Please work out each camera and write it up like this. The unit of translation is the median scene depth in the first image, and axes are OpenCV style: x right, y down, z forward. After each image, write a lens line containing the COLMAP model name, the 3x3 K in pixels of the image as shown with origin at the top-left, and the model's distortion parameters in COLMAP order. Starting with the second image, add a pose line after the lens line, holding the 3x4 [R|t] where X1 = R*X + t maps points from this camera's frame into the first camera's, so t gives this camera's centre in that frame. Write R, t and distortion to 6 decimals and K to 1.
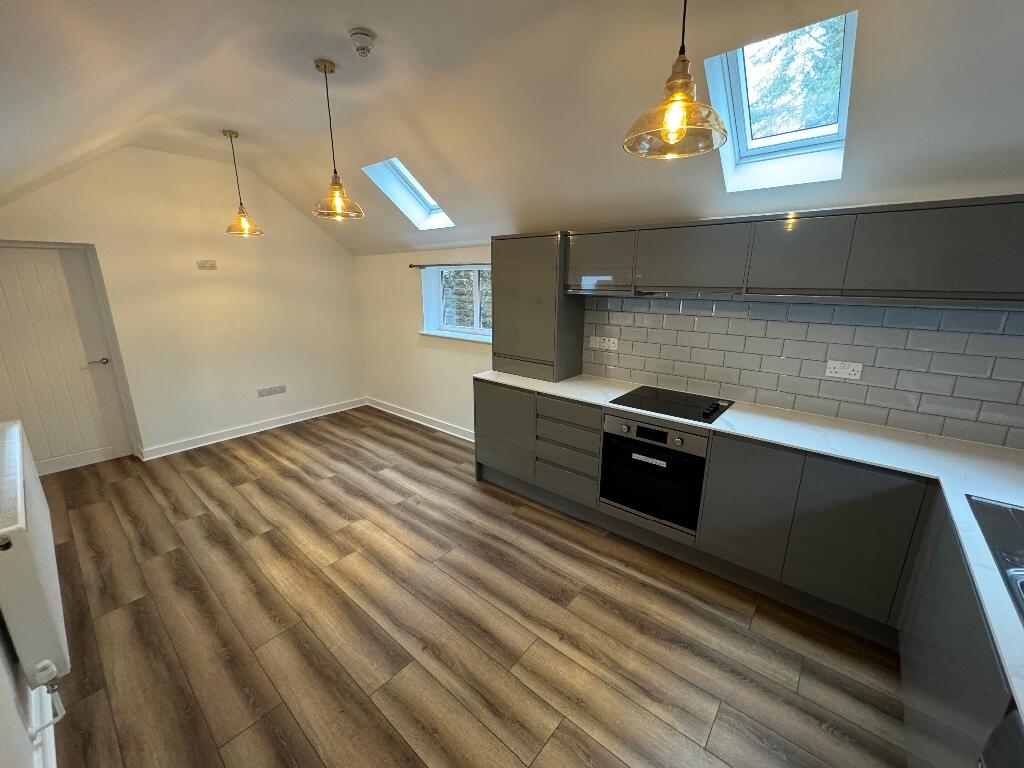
lens RADIAL K [[407.2, 0, 509.9], [0, 407.2, 384.4], [0, 0, 1]] dist [-0.025857, 0.014410]
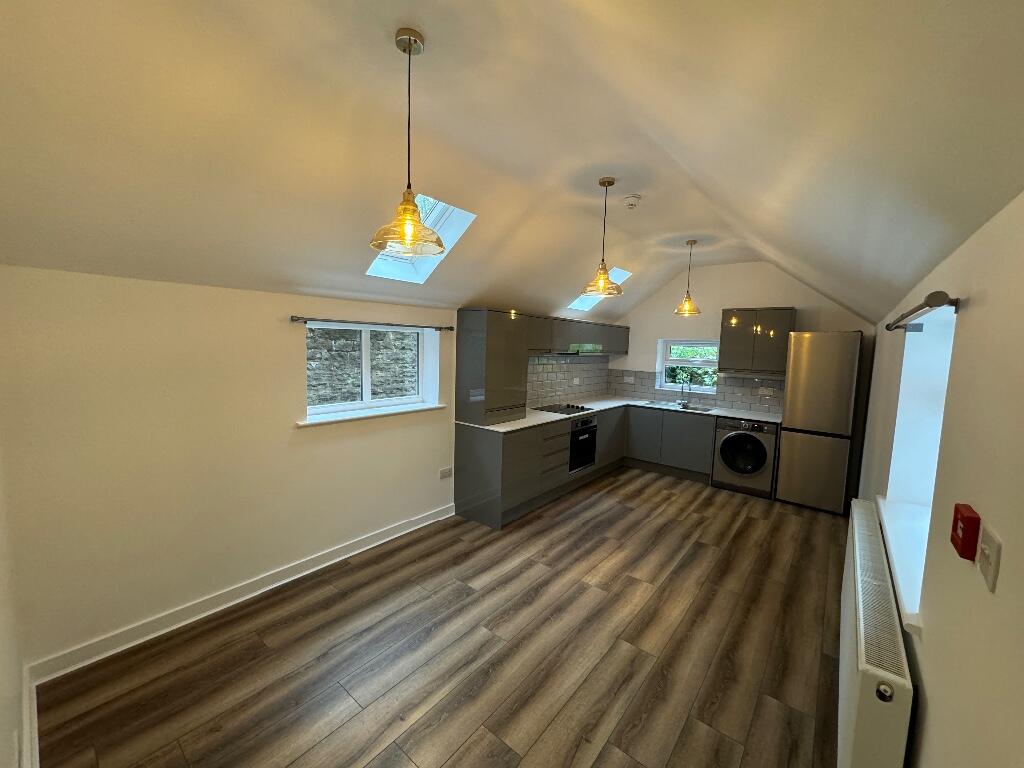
lens RADIAL K [[407.2, 0, 509.9], [0, 407.2, 384.4], [0, 0, 1]] dist [-0.025857, 0.014410]
pose [[-0.008492, -0.102574, 0.994689, -1.409922], [0.224092, 0.969230, 0.101861, -0.302639], [-0.974531, 0.223767, 0.014755, 1.132167]]
